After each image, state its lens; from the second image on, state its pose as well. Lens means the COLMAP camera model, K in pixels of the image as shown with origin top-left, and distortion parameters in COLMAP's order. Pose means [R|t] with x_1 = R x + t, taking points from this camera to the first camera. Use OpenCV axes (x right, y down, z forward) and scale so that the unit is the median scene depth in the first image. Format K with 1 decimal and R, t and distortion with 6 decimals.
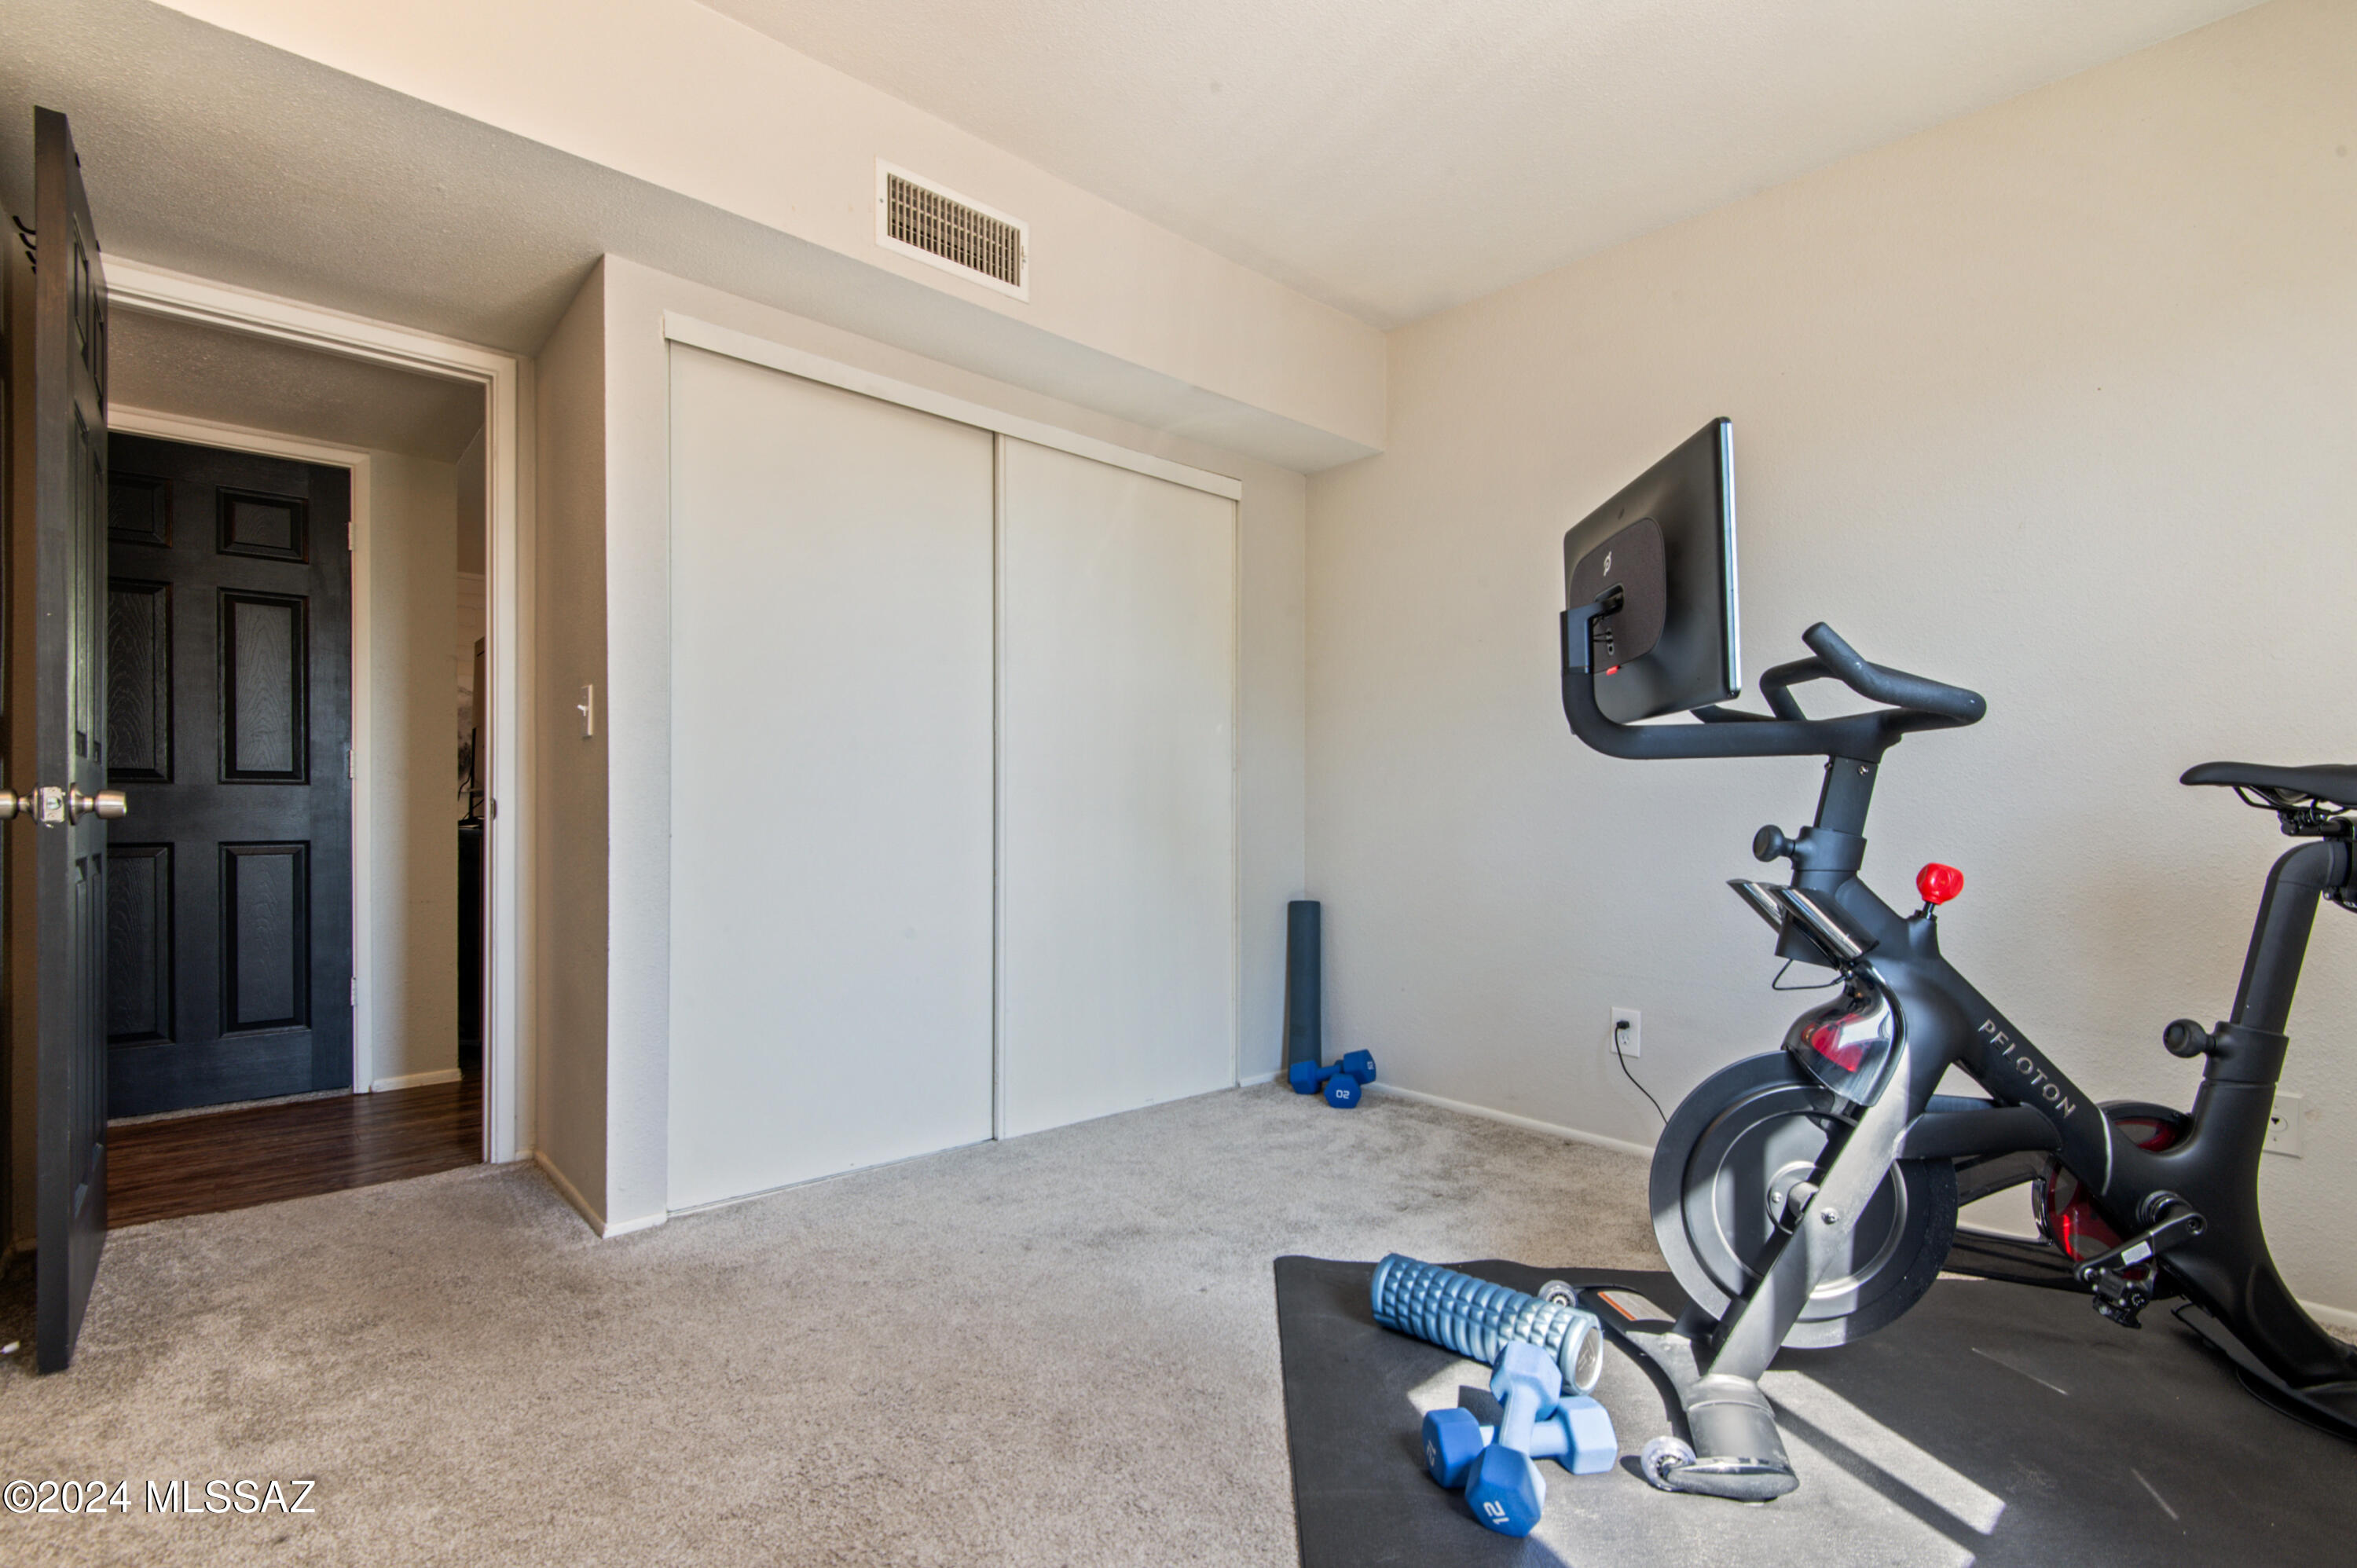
lens RADIAL K [[1022.0, 0, 1175.5], [0, 1022.0, 821.7], [0, 0, 1]] dist [-0.000548, -0.000136]
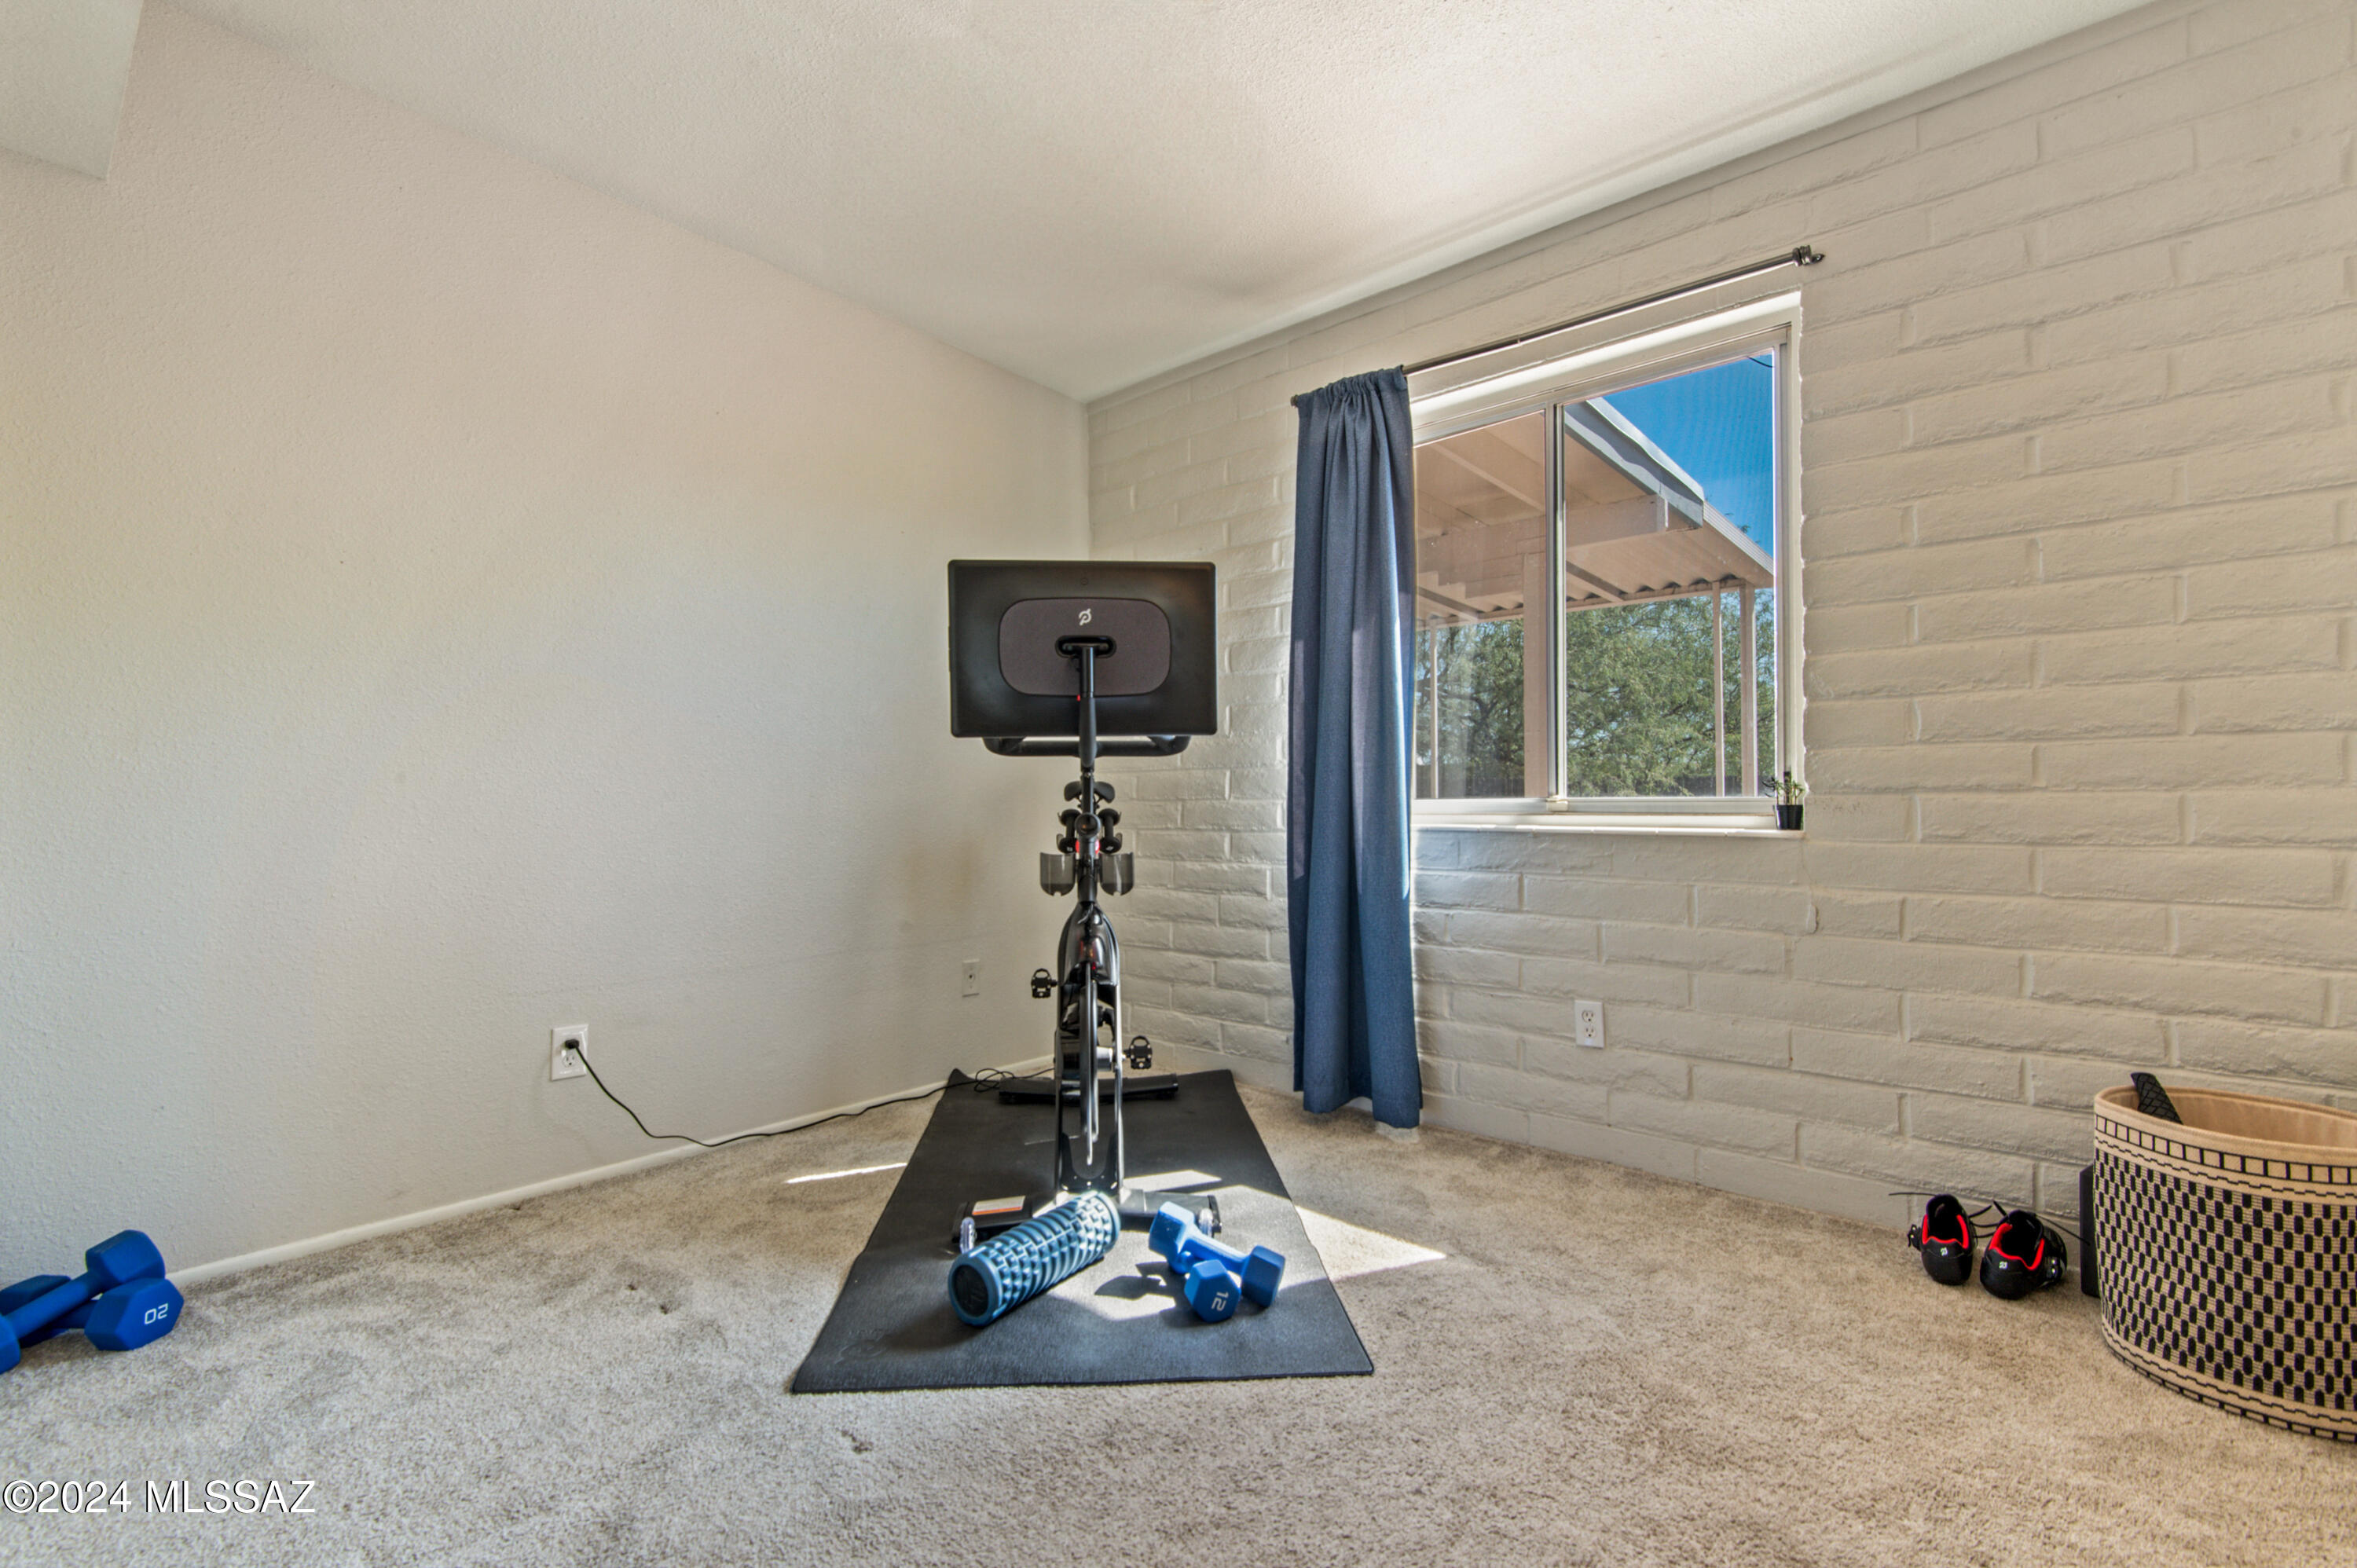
lens RADIAL K [[1022.0, 0, 1175.5], [0, 1022.0, 821.7], [0, 0, 1]] dist [-0.000548, -0.000136]
pose [[-0.138039, -0.007548, 0.990398, -0.509369], [-0.000331, 0.999971, 0.007575, -0.000620], [-0.990427, 0.000718, -0.138038, 0.604889]]
